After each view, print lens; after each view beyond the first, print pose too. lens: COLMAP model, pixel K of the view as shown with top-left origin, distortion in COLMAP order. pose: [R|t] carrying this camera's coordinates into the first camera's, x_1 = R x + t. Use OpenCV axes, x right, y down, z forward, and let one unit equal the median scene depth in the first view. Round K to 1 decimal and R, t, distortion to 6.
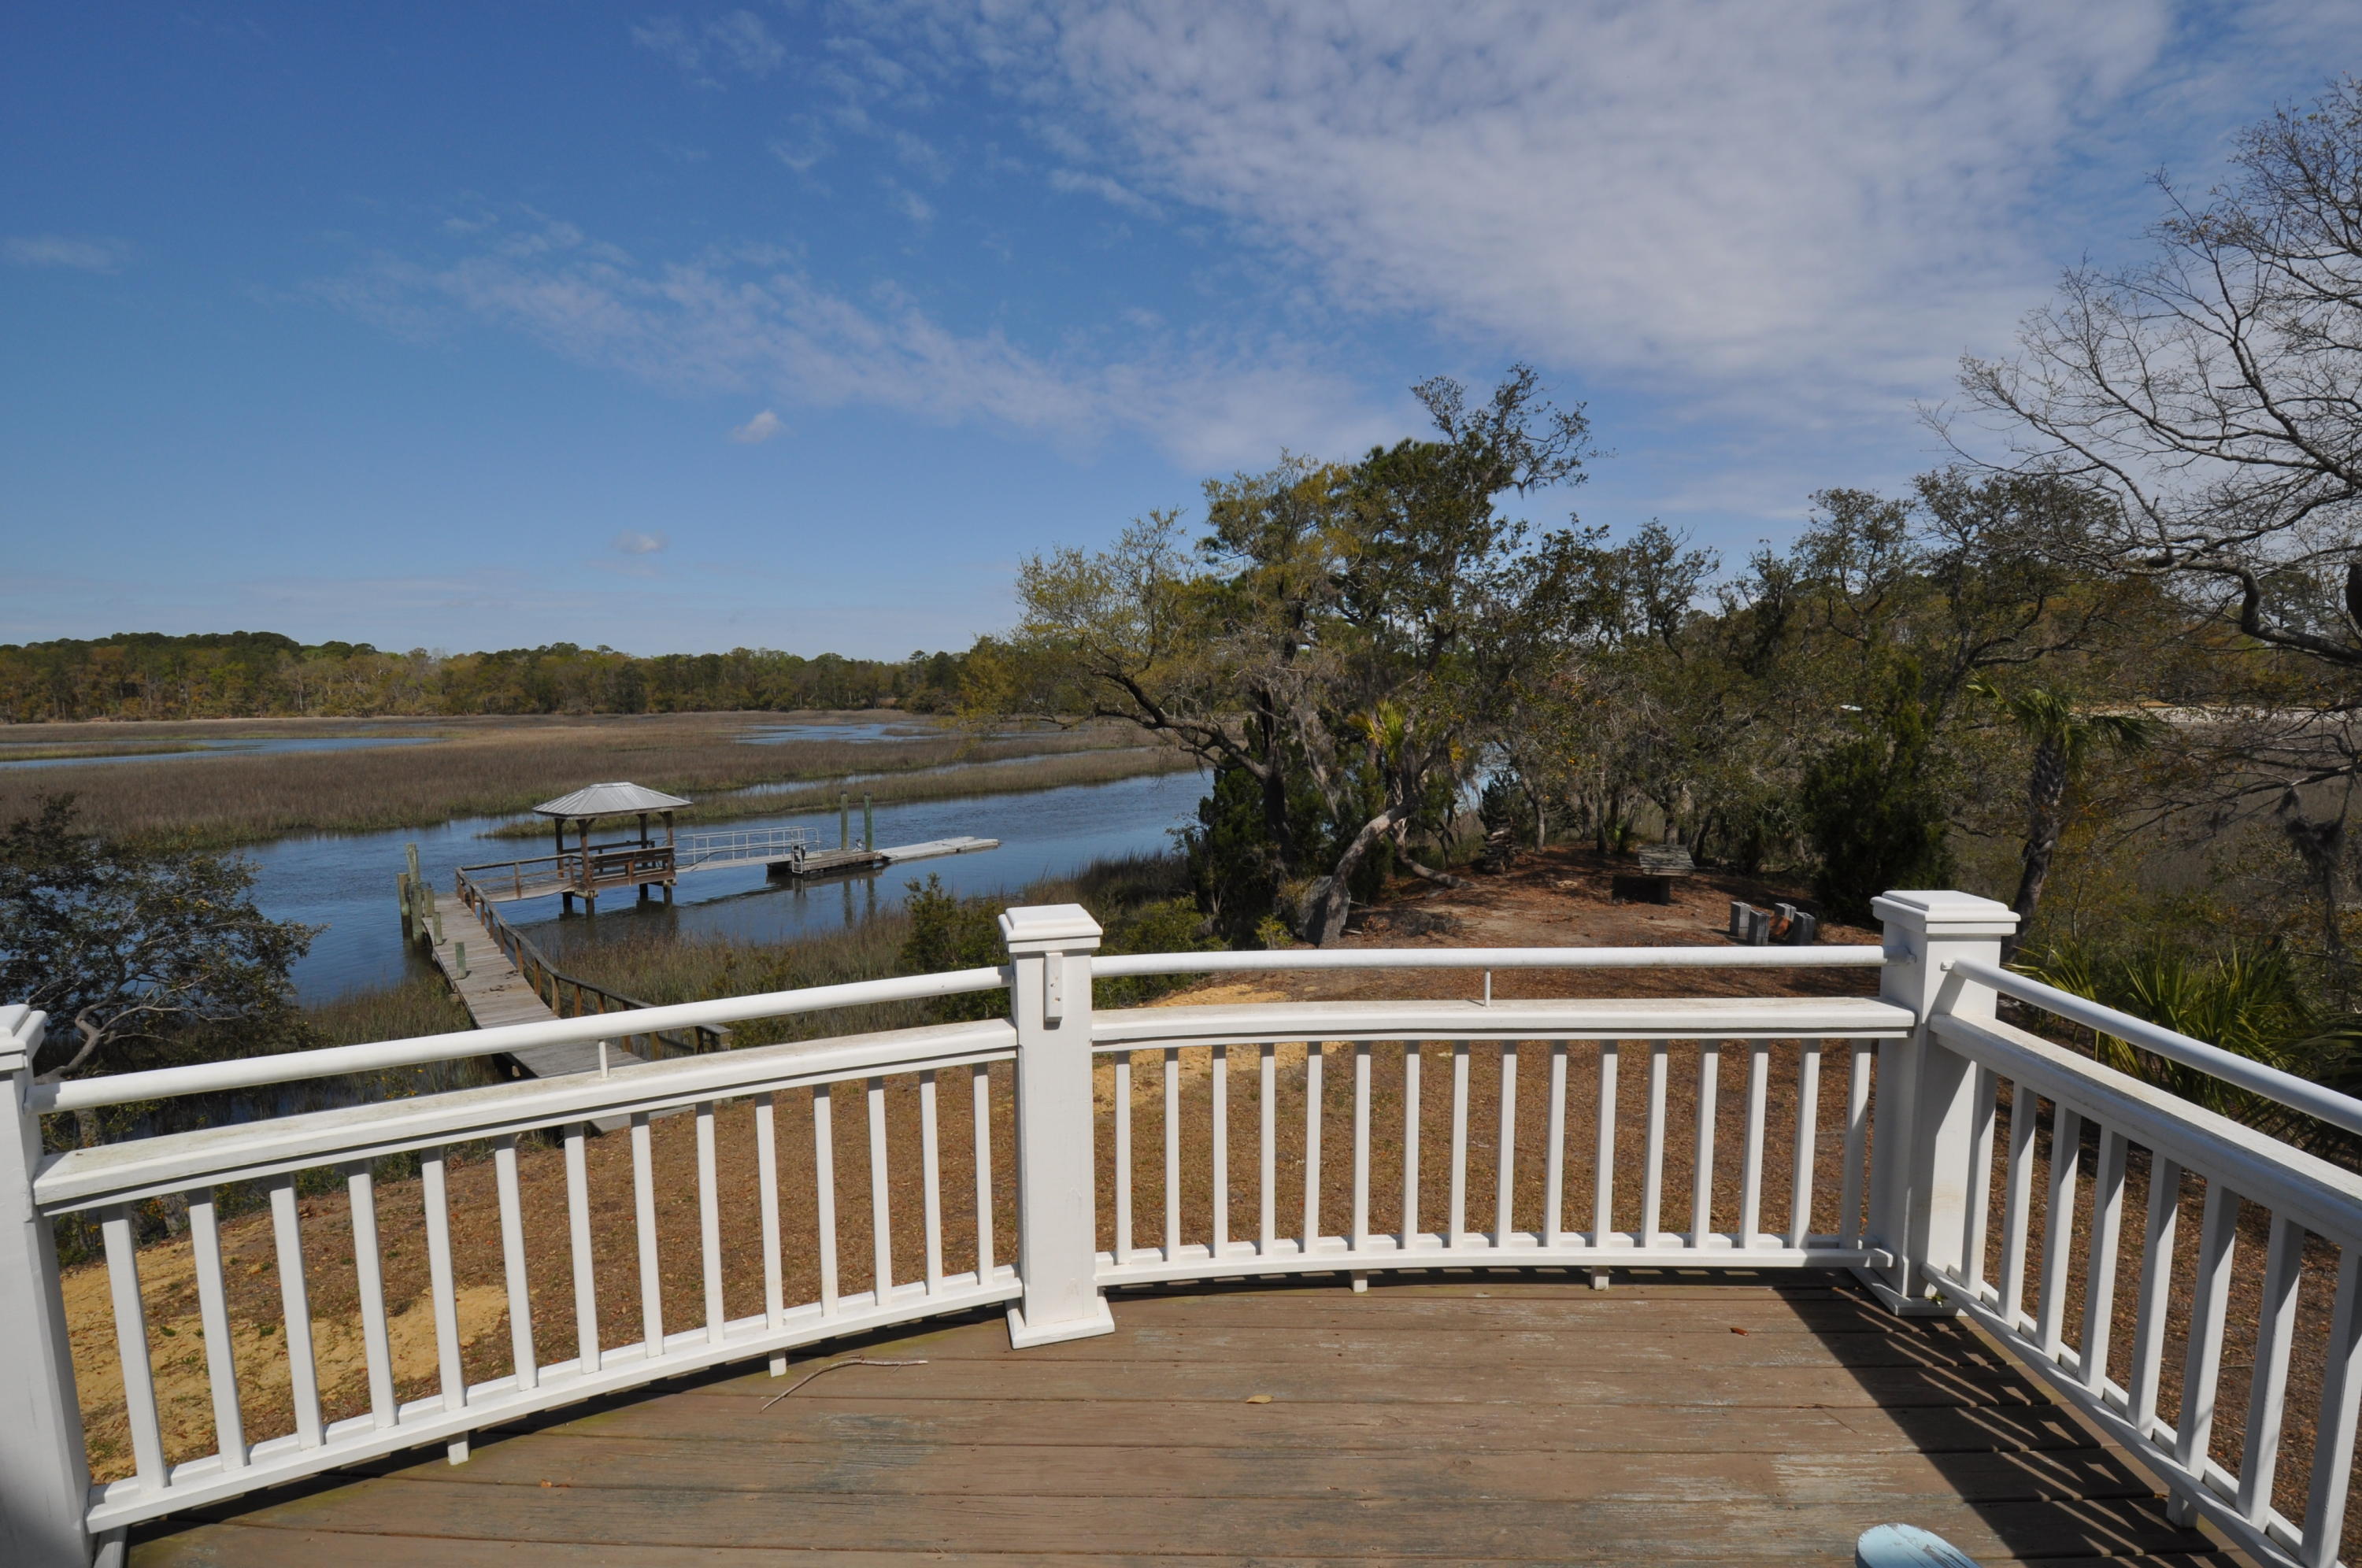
lens RADIAL K [[1087.7, 0, 1187.9], [0, 1087.7, 803.3], [0, 0, 1]] dist [0.014283, -0.019804]
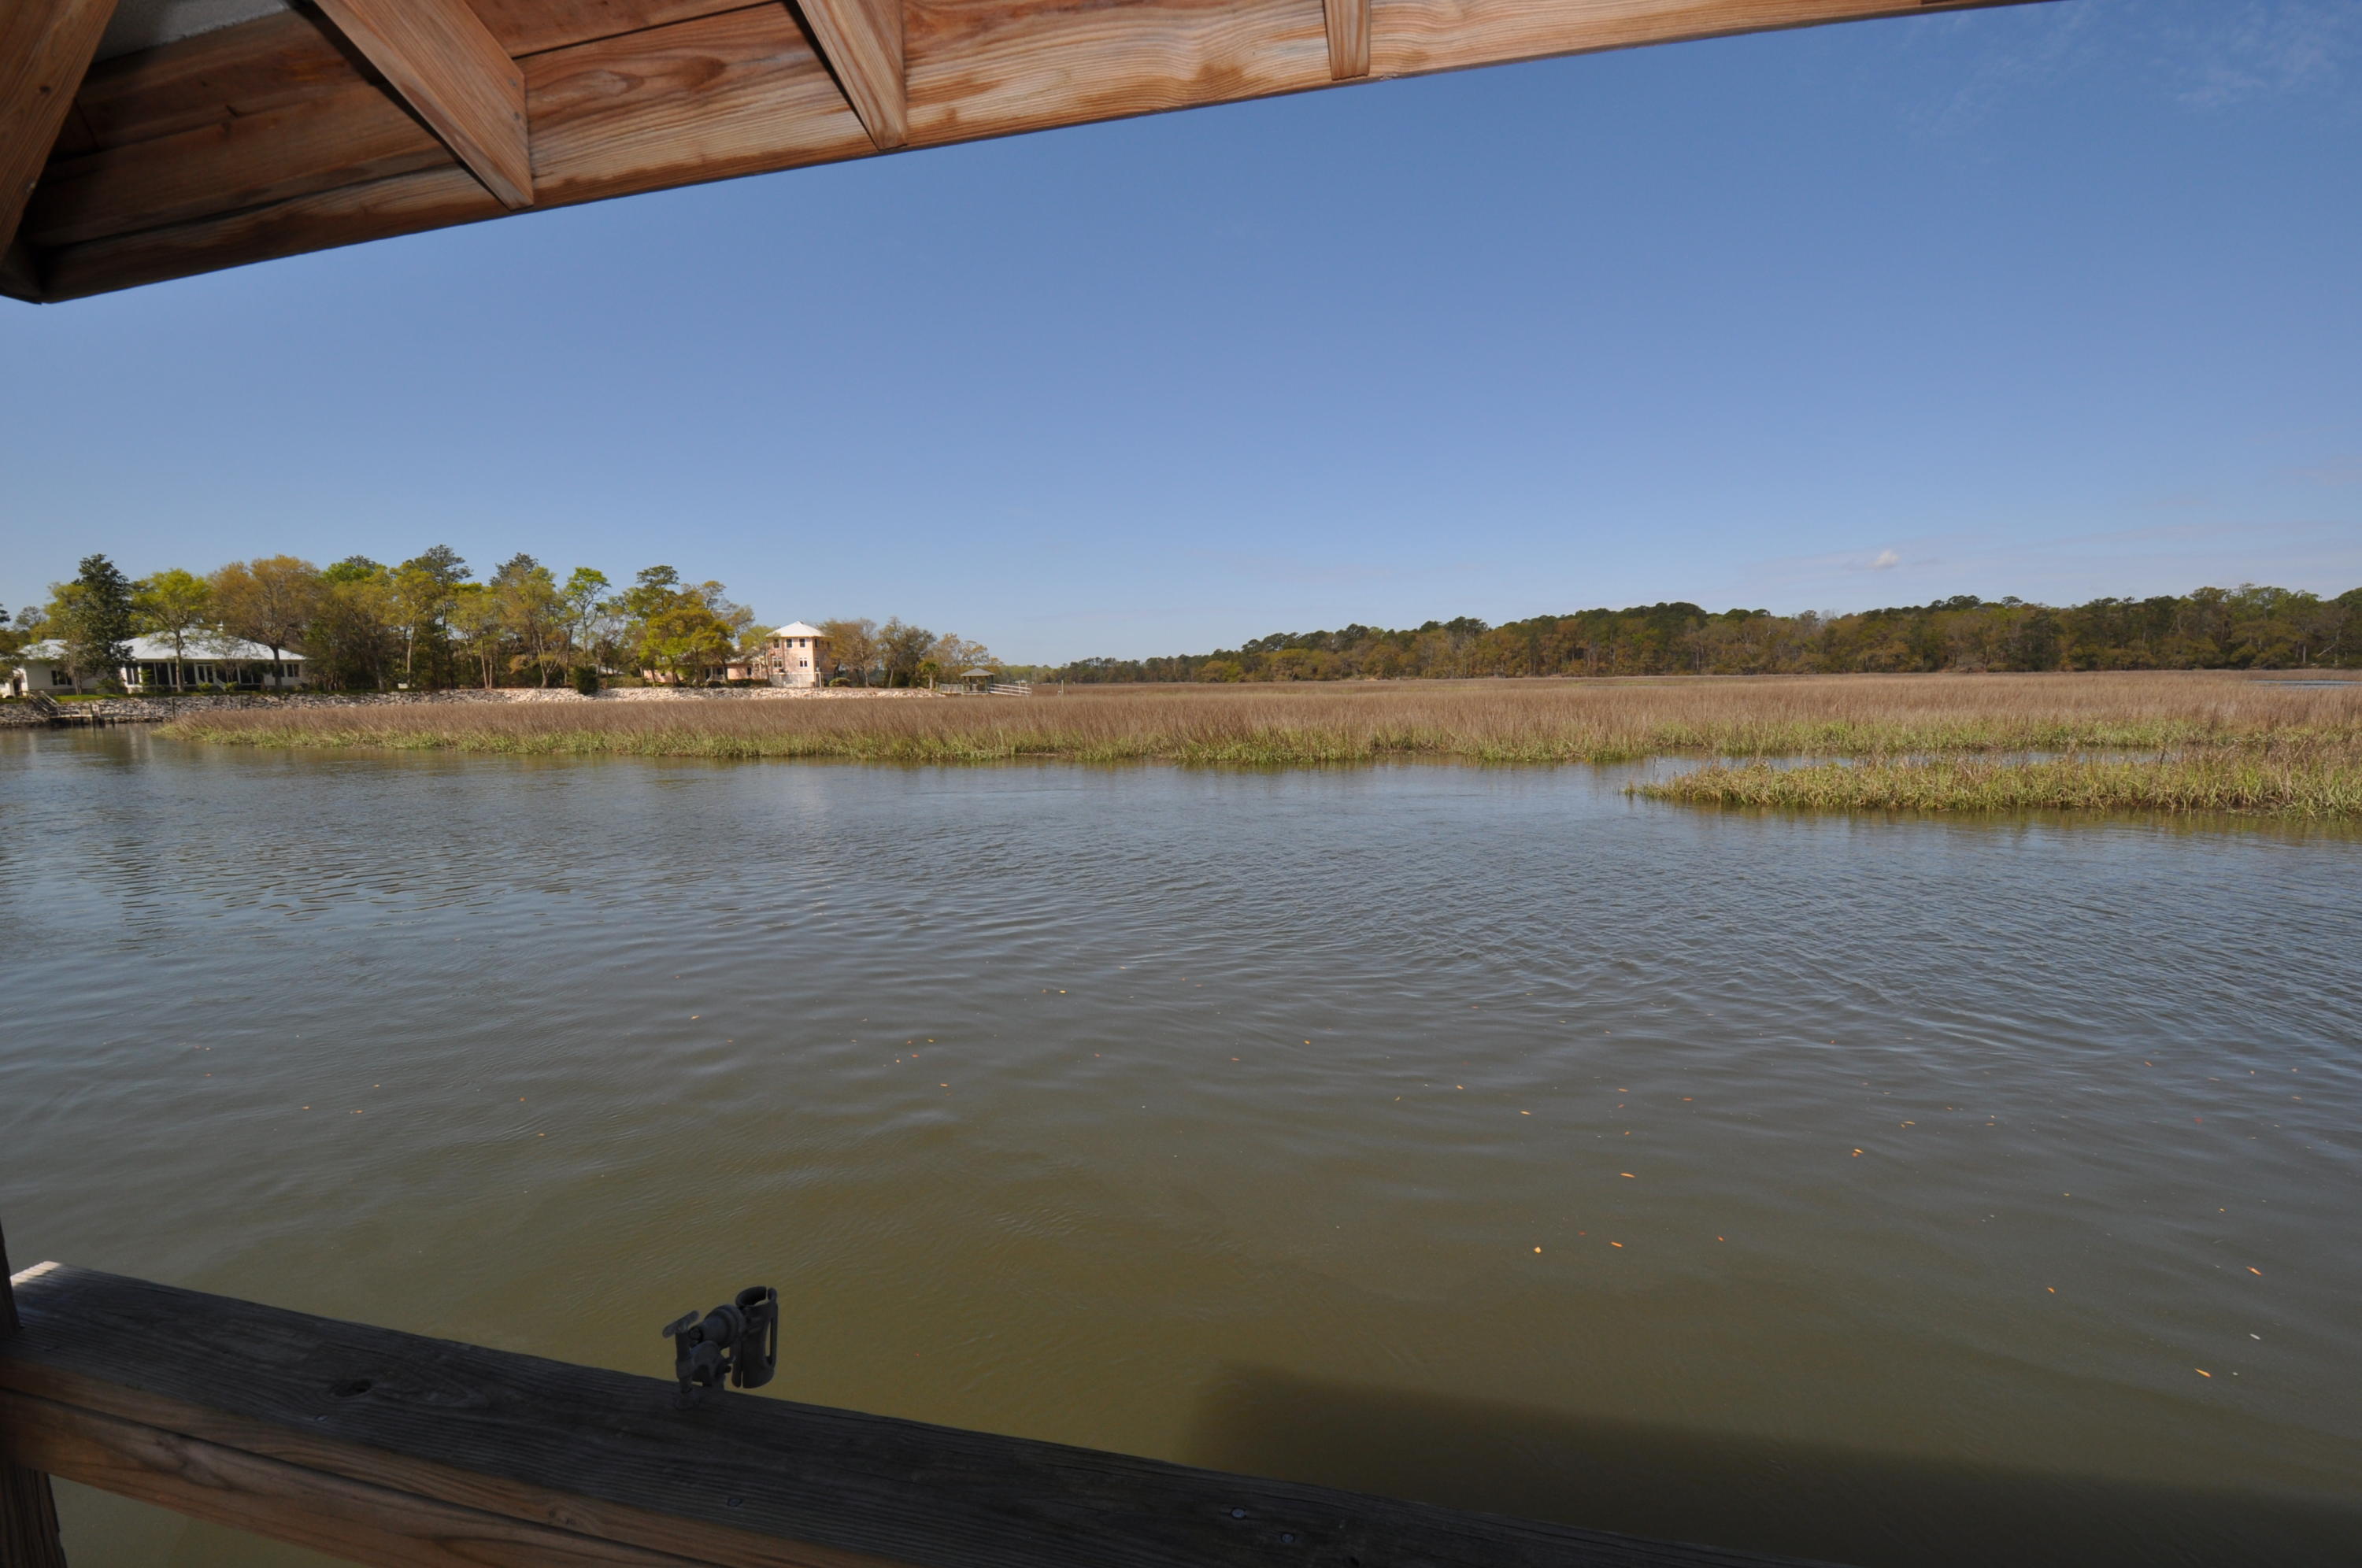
lens RADIAL K [[998.8, 0, 1132.1], [0, 998.8, 800.8], [0, 0, 1]] dist [-0.033676, -0.003535]
pose [[0.345309, 0.112267, -0.931750, -0.476625], [-0.077458, 0.992841, 0.090922, 0.018973], [0.935287, 0.040775, 0.351533, 0.938510]]
